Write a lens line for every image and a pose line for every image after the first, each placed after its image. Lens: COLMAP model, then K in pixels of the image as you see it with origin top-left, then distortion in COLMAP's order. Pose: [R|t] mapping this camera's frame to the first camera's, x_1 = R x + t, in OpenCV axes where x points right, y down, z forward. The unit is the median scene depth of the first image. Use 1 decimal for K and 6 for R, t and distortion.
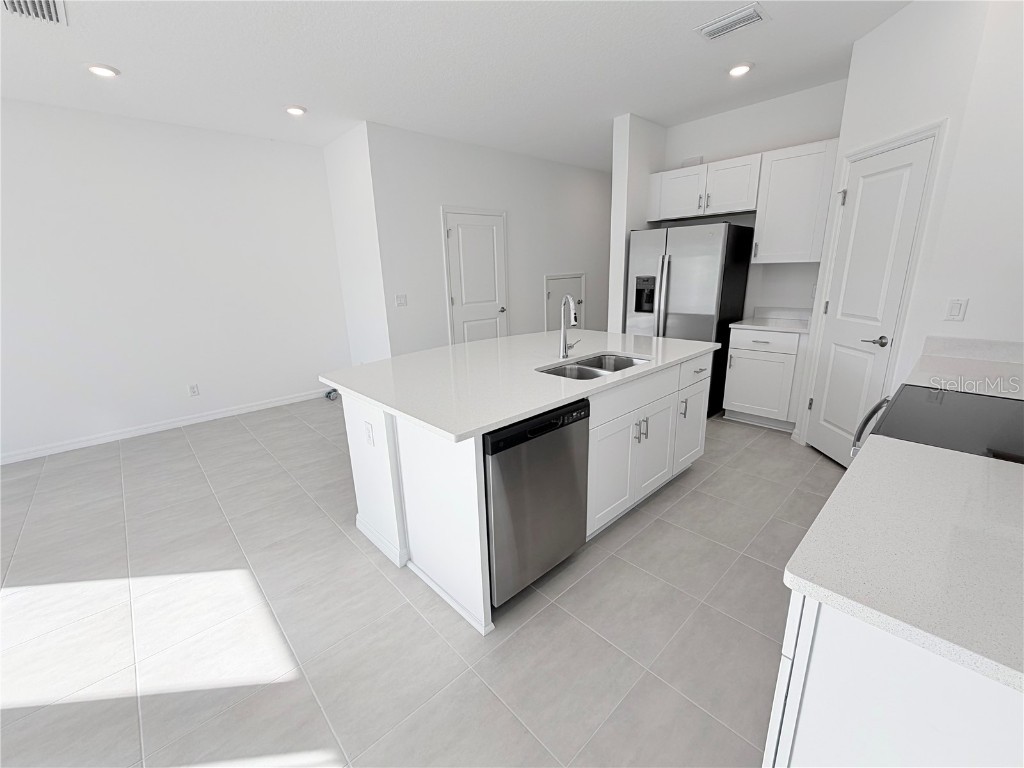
lens RADIAL K [[424.2, 0, 511.5], [0, 424.2, 382.5], [0, 0, 1]] dist [0.000523, 0.000051]
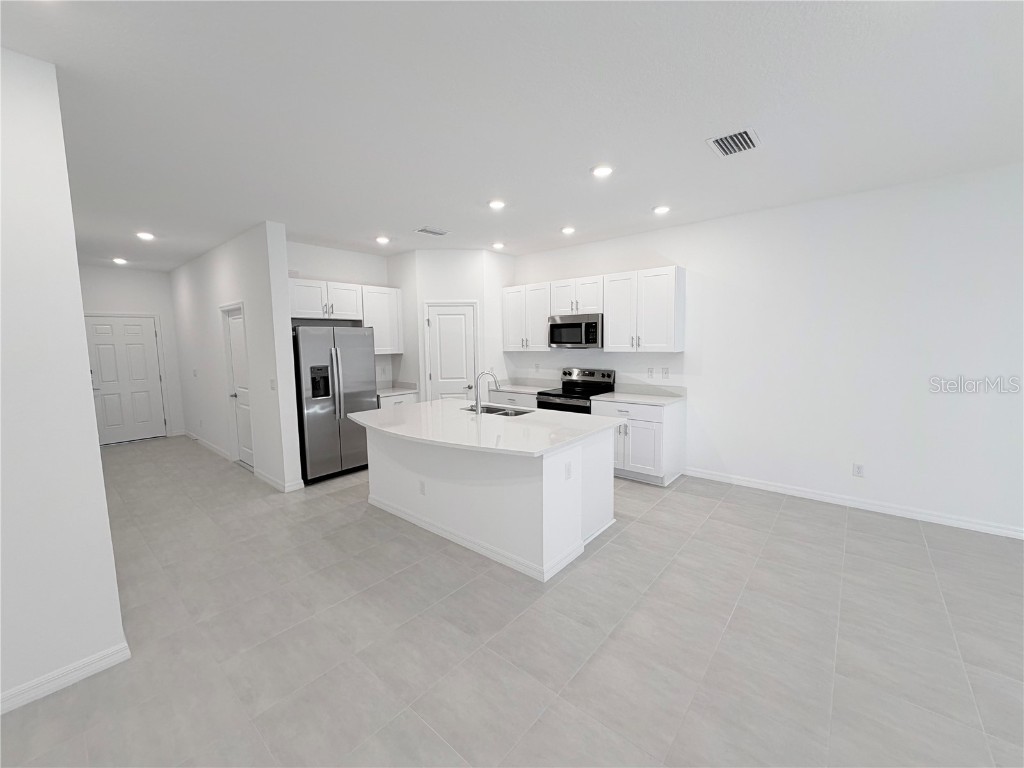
lens RADIAL K [[406.6, 0, 509.1], [0, 406.6, 383.0], [0, 0, 1]] dist [-0.001907, -0.000165]
pose [[-0.113236, -0.069786, 0.991114, -0.869551], [0.276445, 0.955928, 0.098893, -0.182566], [-0.954335, 0.285187, -0.088953, 0.657330]]
